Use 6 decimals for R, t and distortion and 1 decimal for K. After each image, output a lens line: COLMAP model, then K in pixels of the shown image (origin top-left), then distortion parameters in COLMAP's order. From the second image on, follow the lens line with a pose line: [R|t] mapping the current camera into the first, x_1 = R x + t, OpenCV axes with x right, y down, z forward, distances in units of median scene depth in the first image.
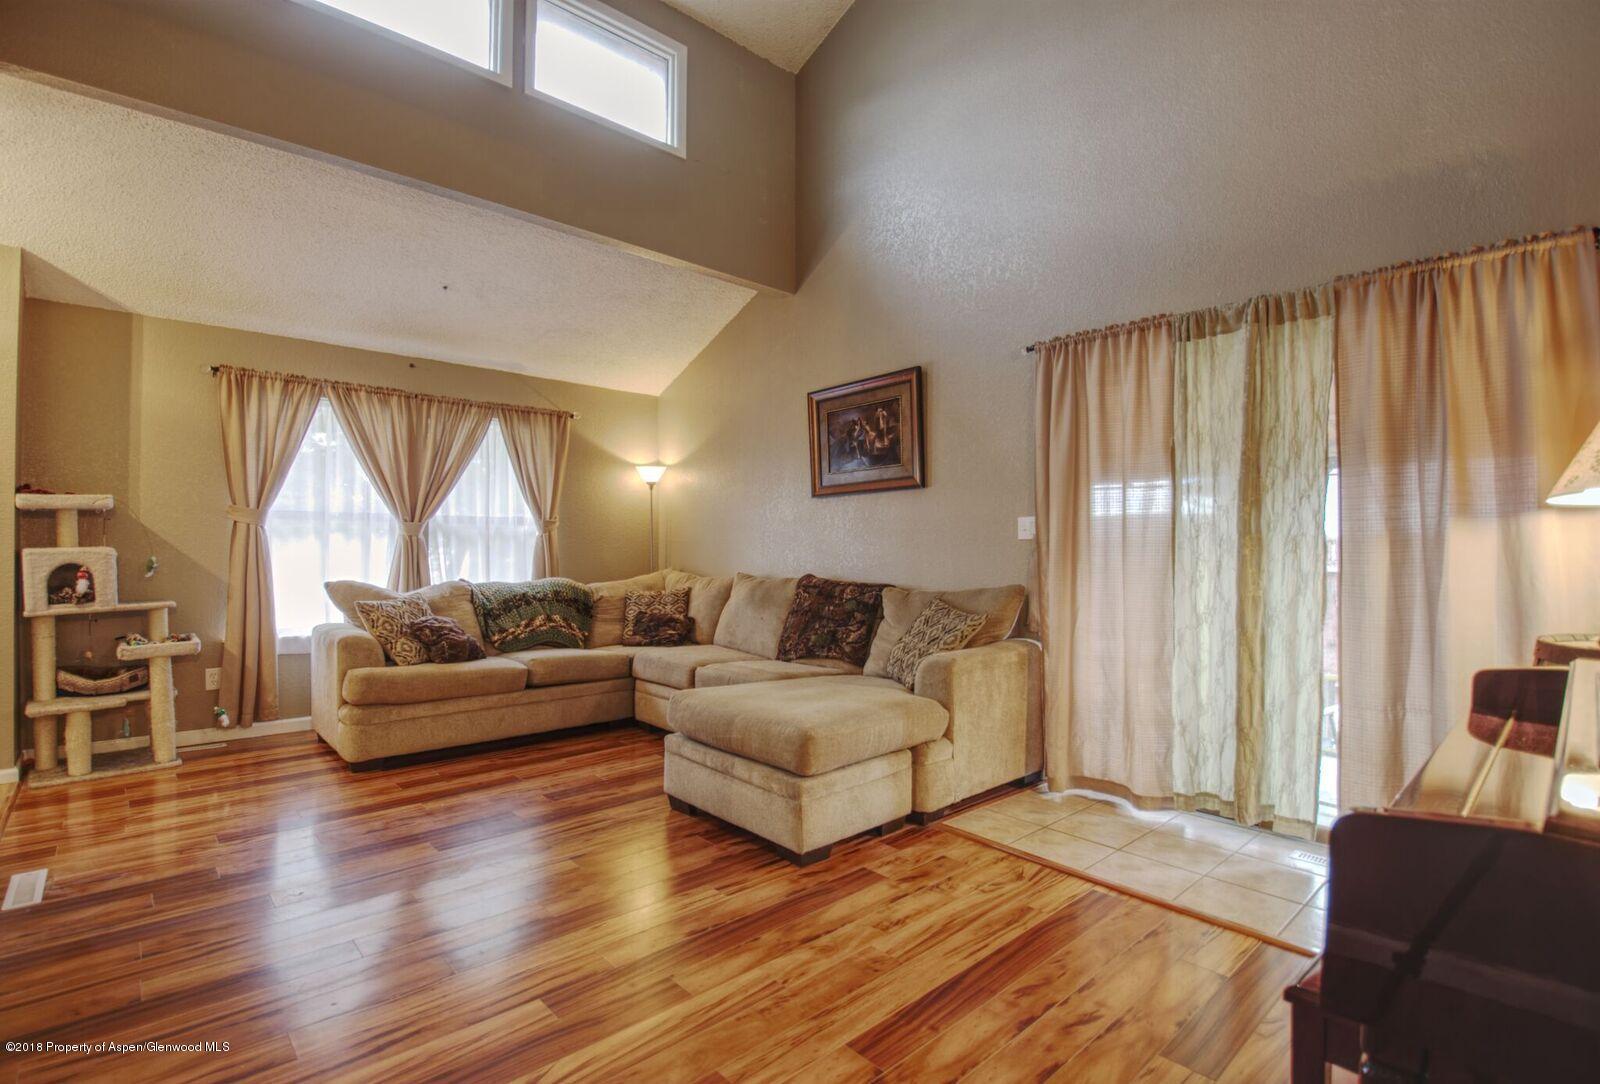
lens RADIAL K [[756.8, 0, 793.3], [0, 756.8, 544.5], [0, 0, 1]] dist [0.000542, -0.000196]
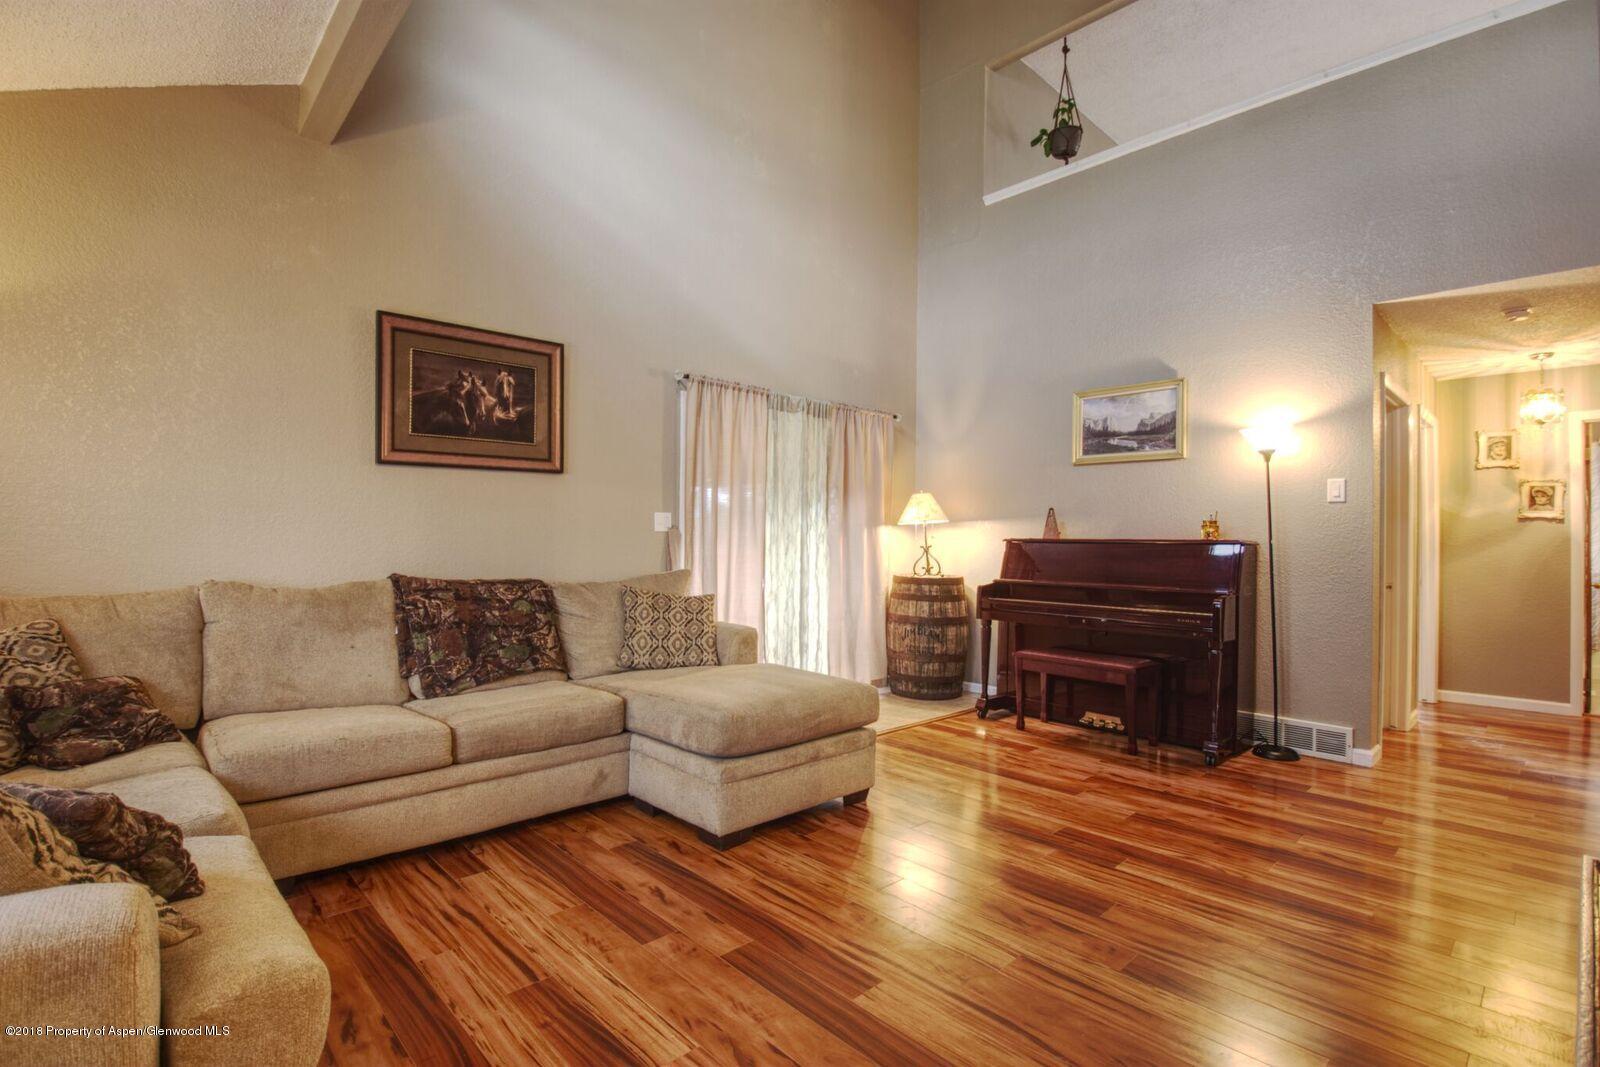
lens RADIAL K [[737.7, 0, 793.0], [0, 737.7, 543.6], [0, 0, 1]] dist [-0.003964, -0.006009]
pose [[-0.016671, -0.001039, 0.999860, -0.750823], [-0.011319, 0.999936, 0.000850, 0.007179], [-0.999797, -0.011303, -0.016682, 0.727848]]
